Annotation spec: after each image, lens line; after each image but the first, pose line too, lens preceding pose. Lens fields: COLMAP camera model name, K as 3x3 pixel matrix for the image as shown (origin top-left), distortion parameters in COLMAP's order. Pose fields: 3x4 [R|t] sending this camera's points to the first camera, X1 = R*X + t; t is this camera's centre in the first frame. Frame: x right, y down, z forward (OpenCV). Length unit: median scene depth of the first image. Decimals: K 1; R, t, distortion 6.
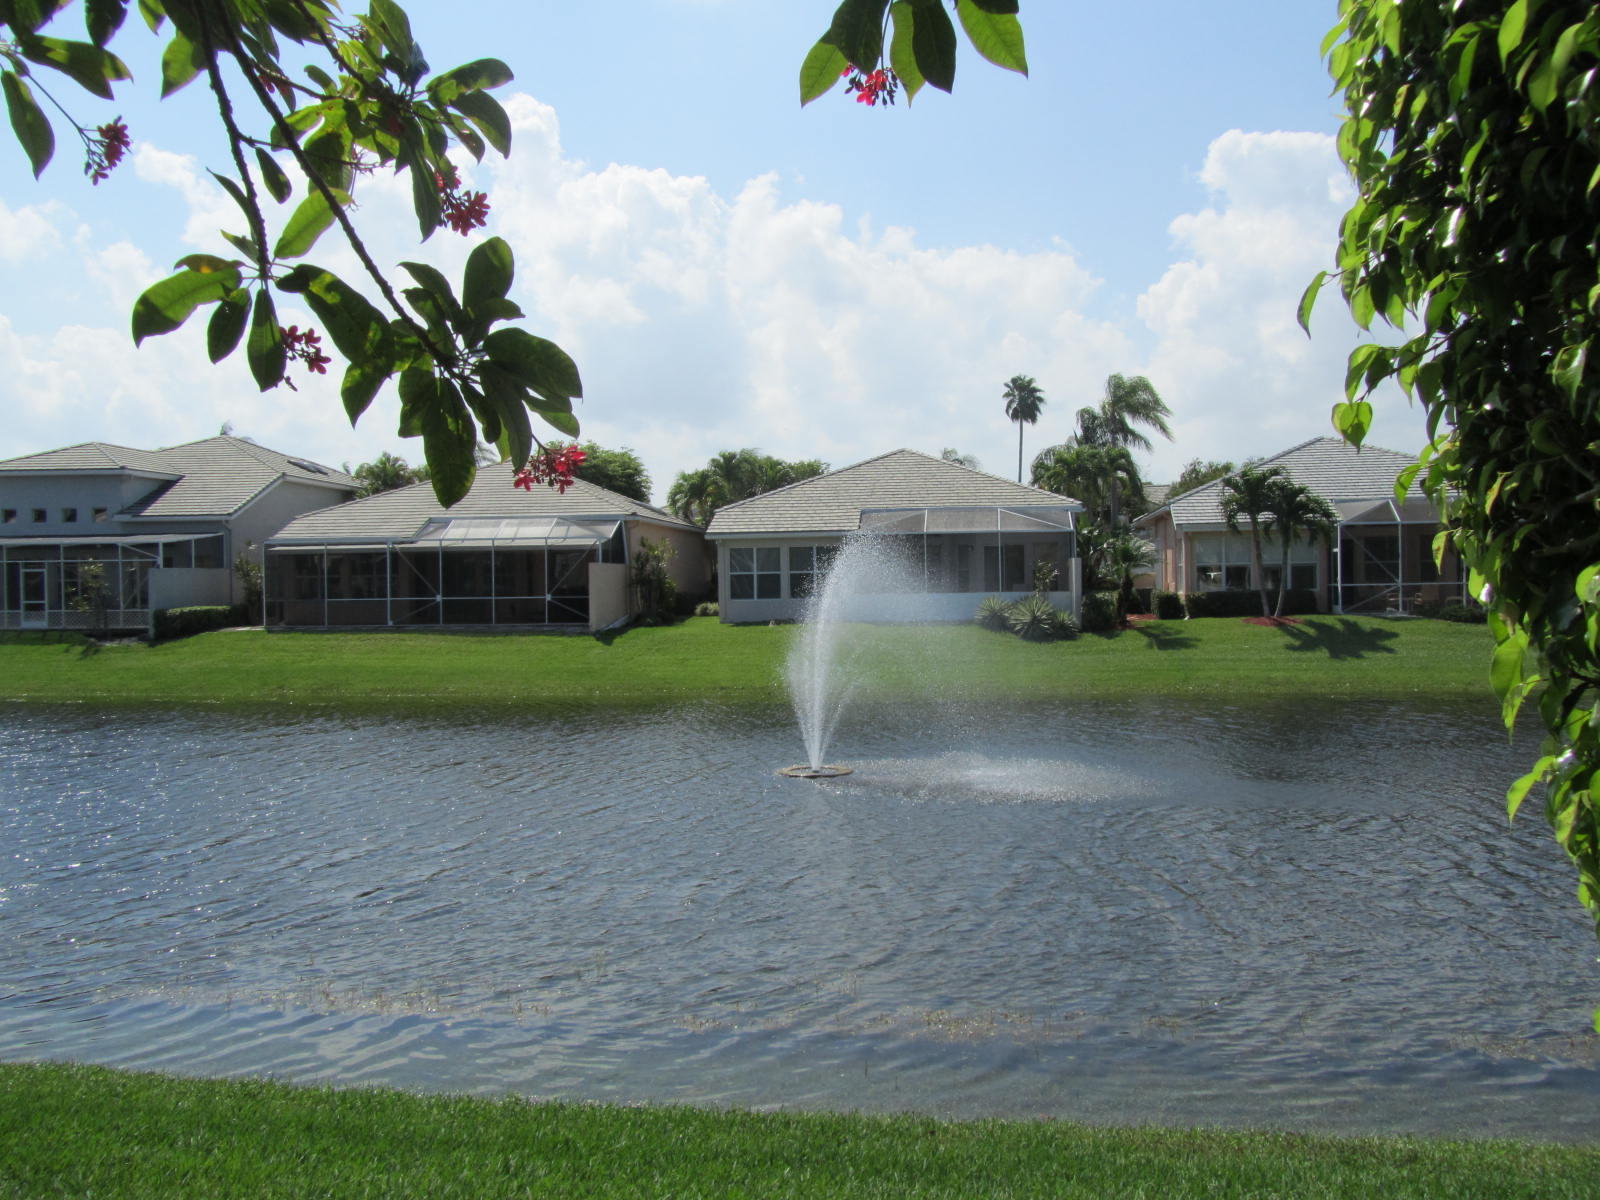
lens RADIAL K [[1313.2, 0, 792.5], [0, 1313.2, 607.7], [0, 0, 1]] dist [-0.044701, 0.015699]
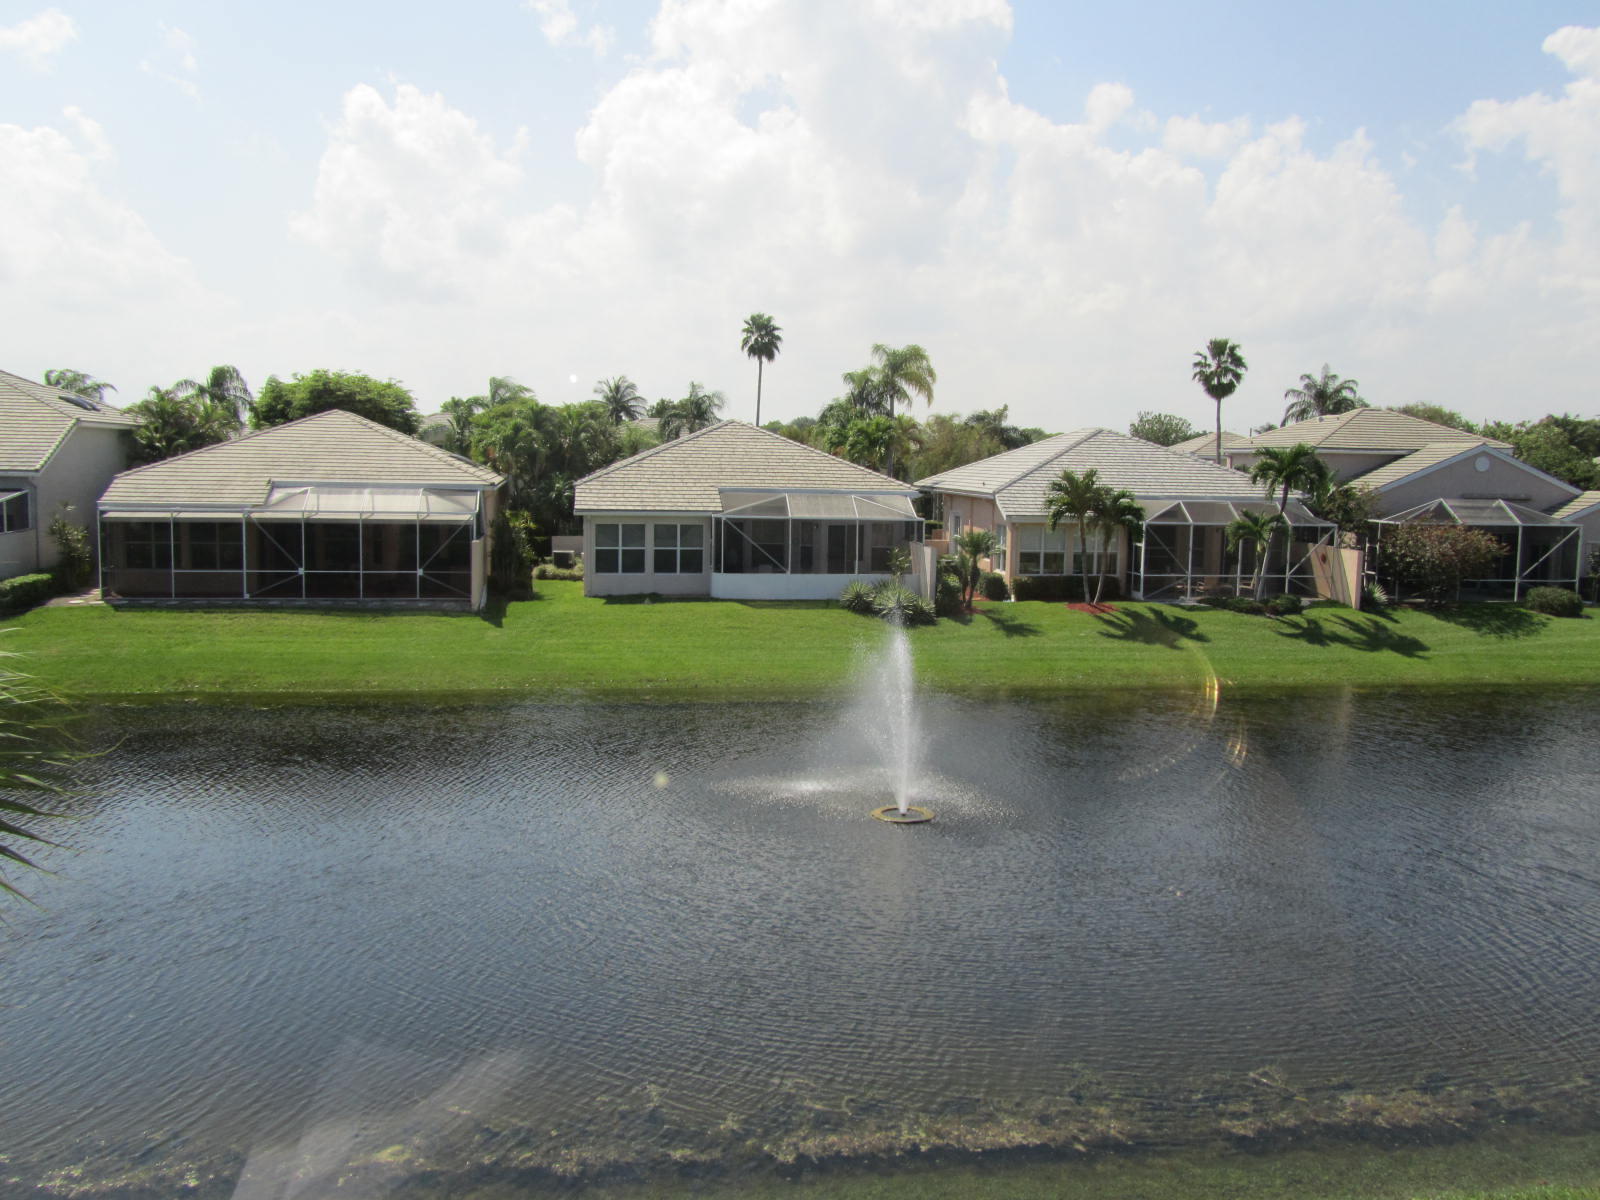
lens RADIAL K [[1313.2, 0, 799.0], [0, 1313.2, 593.6], [0, 0, 1]] dist [-0.044701, 0.015699]
pose [[0.958581, 0.004157, 0.284790, -0.190183], [-0.026510, 0.996855, 0.074679, -0.072628], [-0.283584, -0.079136, 0.955677, -0.035546]]
